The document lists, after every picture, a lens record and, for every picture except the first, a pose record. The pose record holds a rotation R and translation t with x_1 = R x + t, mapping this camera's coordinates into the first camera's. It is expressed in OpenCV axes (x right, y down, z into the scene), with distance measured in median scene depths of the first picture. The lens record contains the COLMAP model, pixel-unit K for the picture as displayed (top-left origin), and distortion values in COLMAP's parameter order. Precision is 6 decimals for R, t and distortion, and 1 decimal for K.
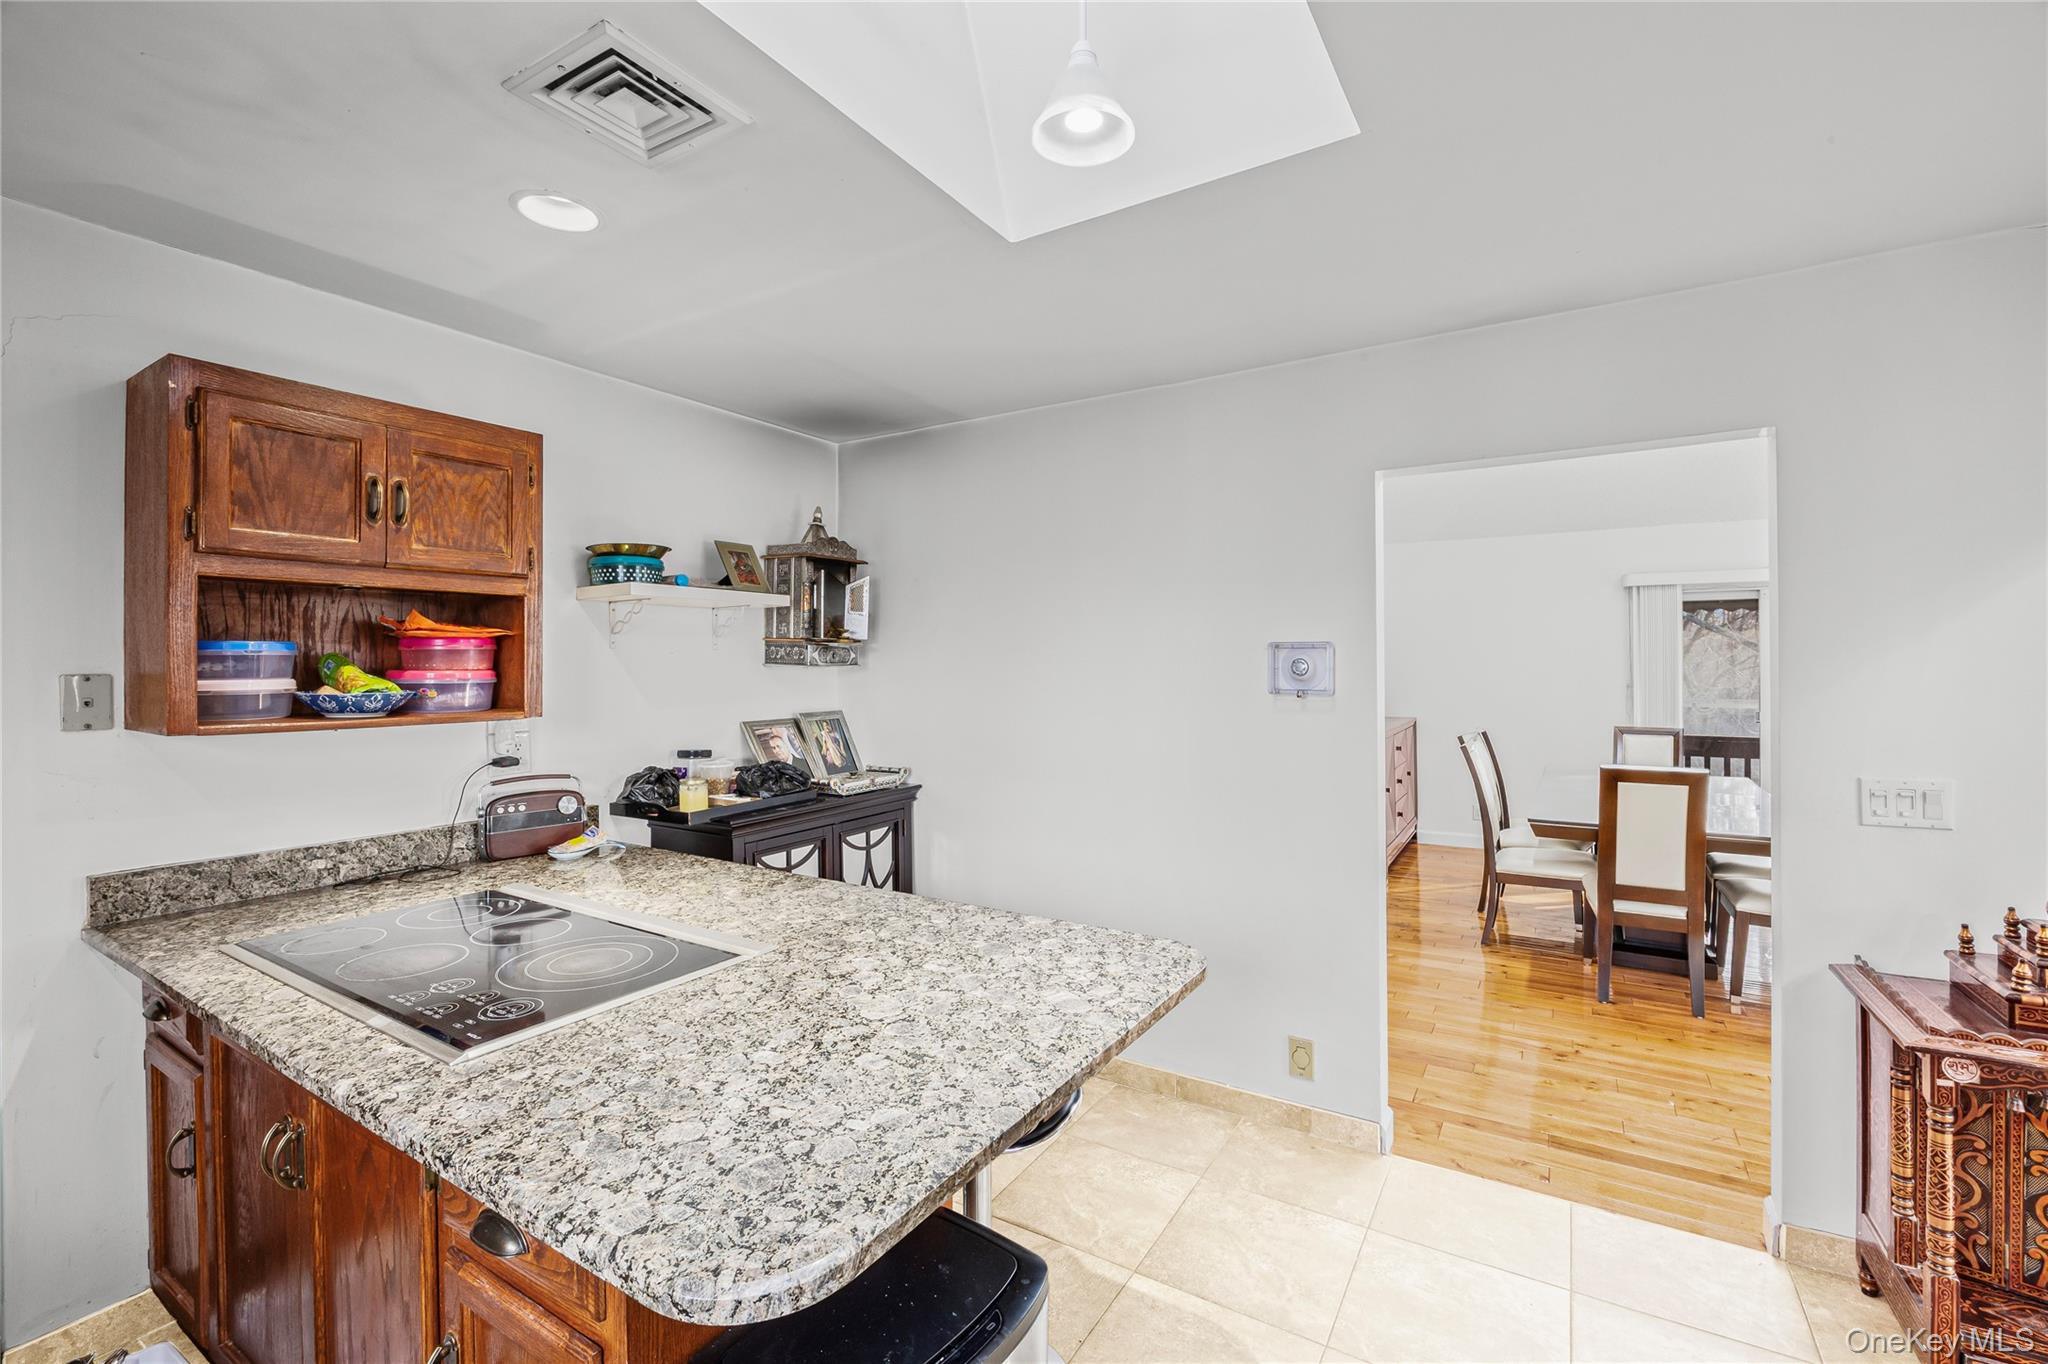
lens RADIAL K [[880.9, 0, 1028.4], [0, 880.9, 660.6], [0, 0, 1]] dist [-0.017318, 0.000774]
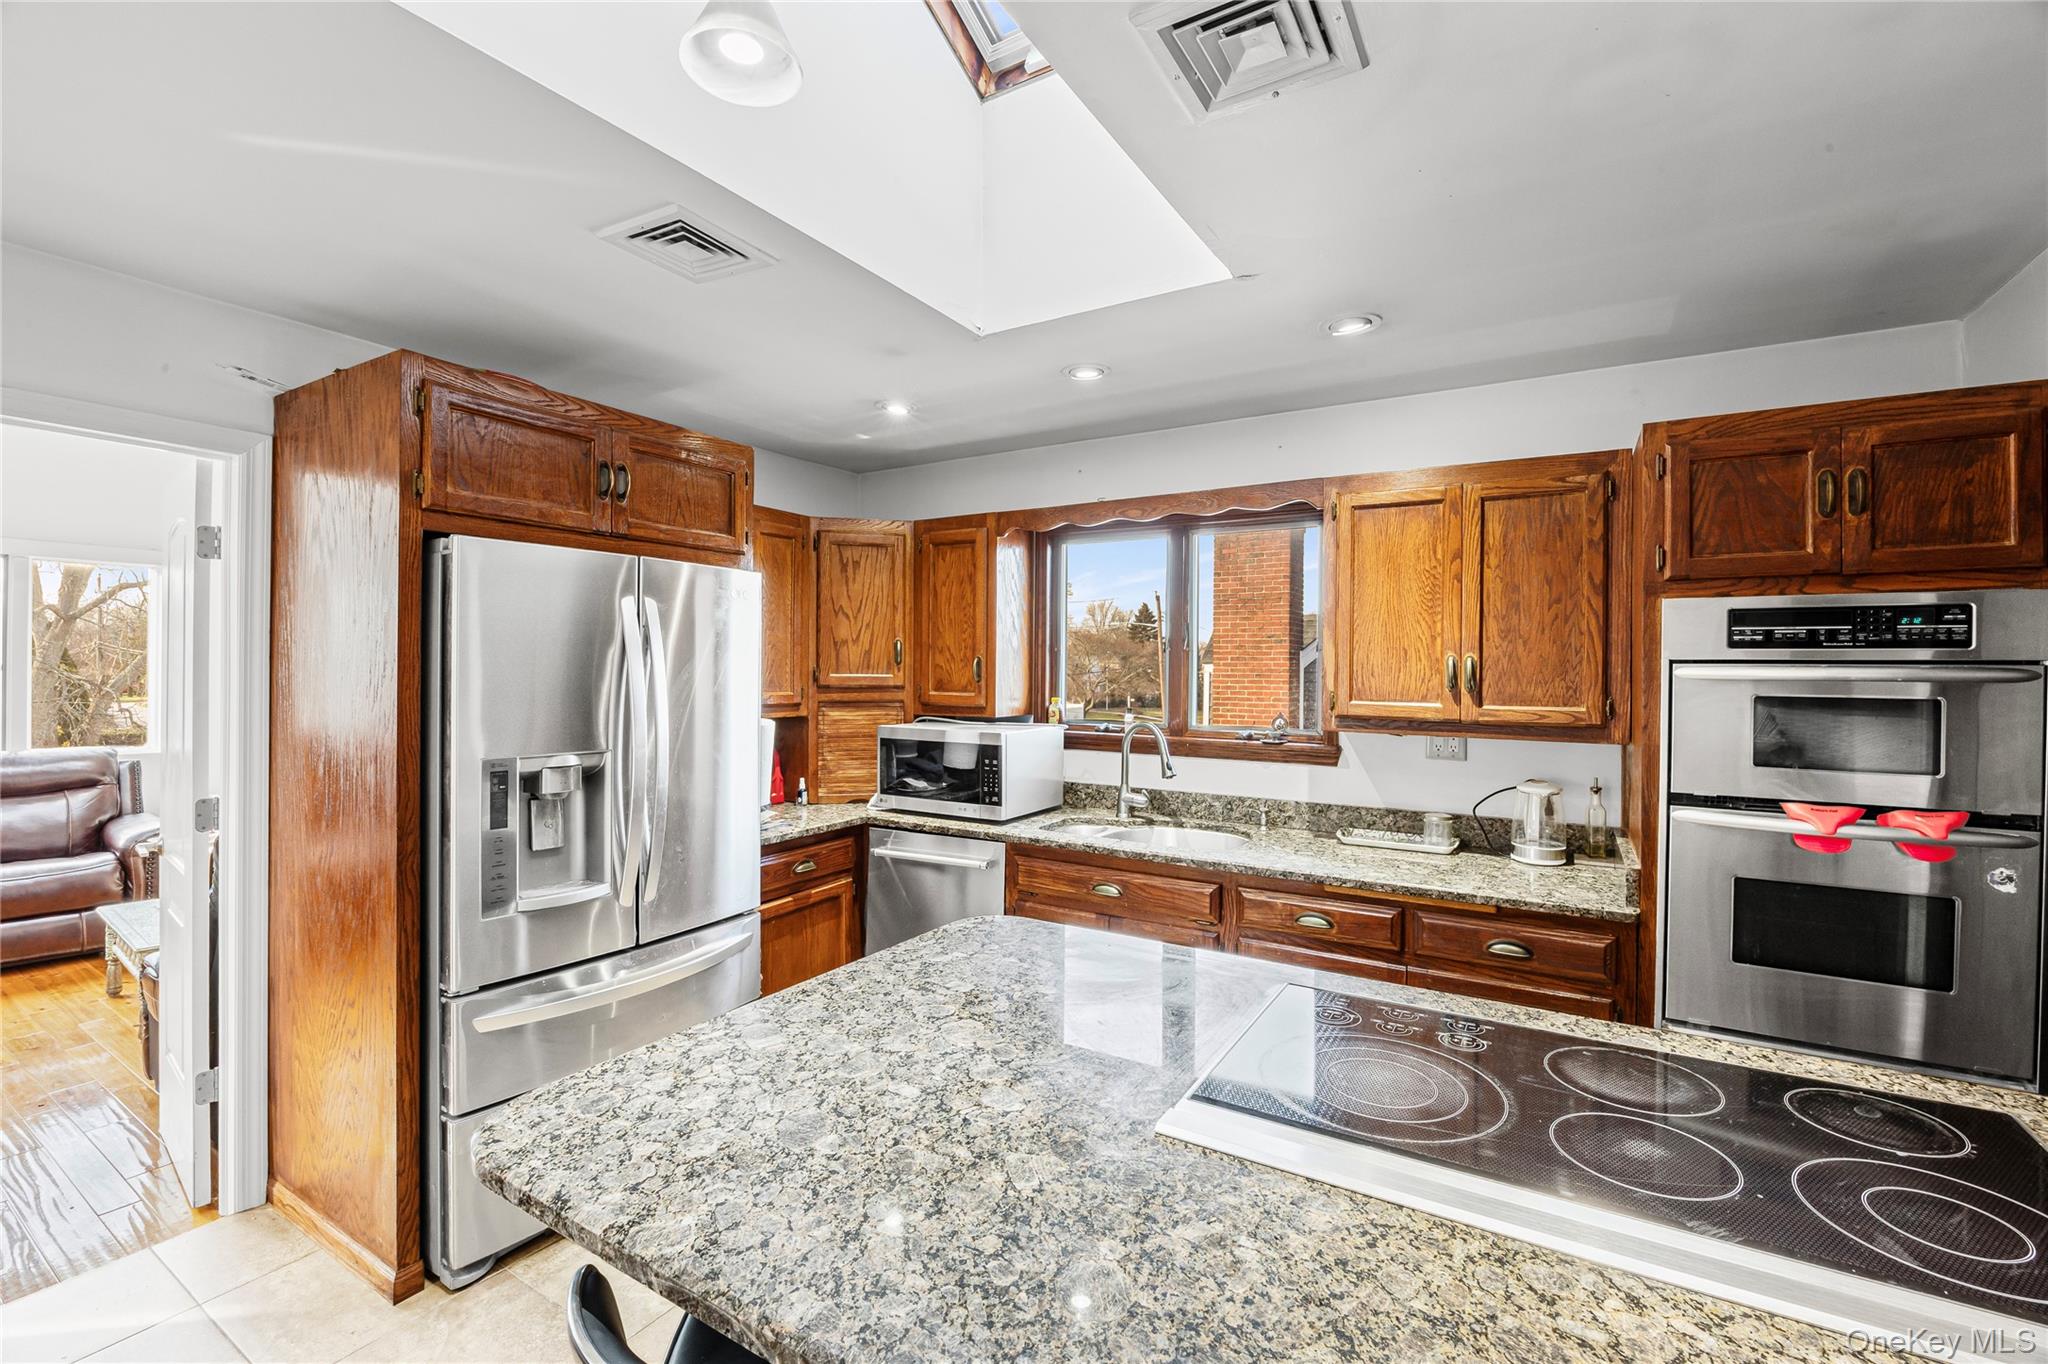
lens RADIAL K [[880.9, 0, 1024.3], [0, 880.9, 671.4], [0, 0, 1]] dist [-0.017318, 0.000774]
pose [[-0.999989, -0.004224, -0.001794, -0.198539], [-0.004222, 0.999991, -0.001052, 0.004655], [0.001798, -0.001045, -0.999998, 1.685786]]
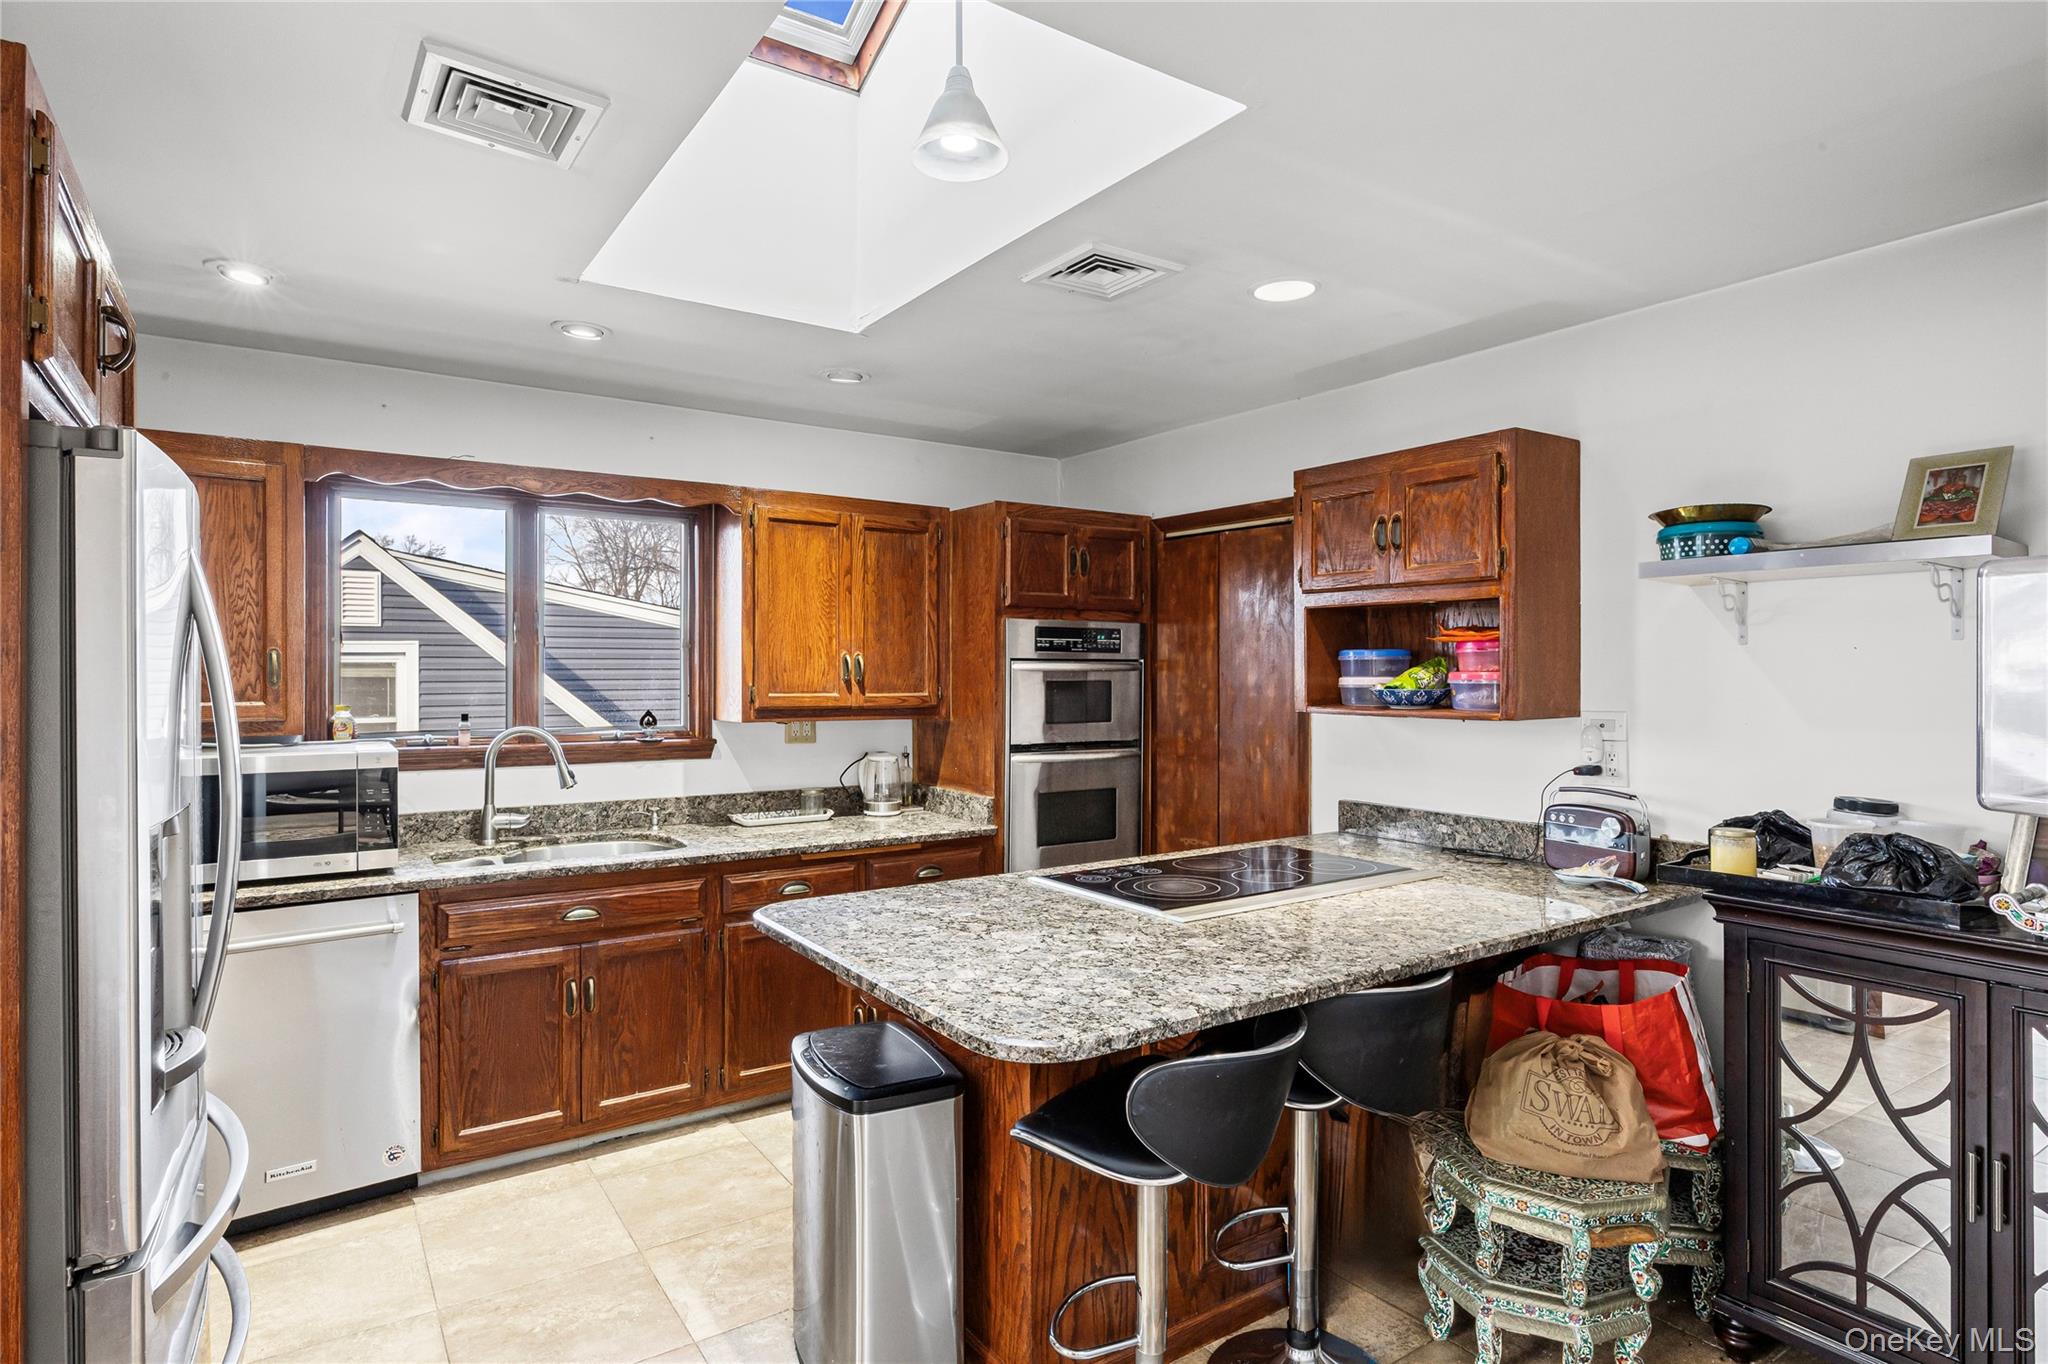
lens RADIAL K [[1088.6, 0, 1031.9], [0, 1088.6, 679.4], [0, 0, 1]] dist [-0.005581, -0.000165]
pose [[-0.404799, 0.010855, -0.914341, 1.089624], [0.005040, 0.999941, 0.009640, 0.006546], [0.914392, -0.000706, -0.404830, 1.439631]]
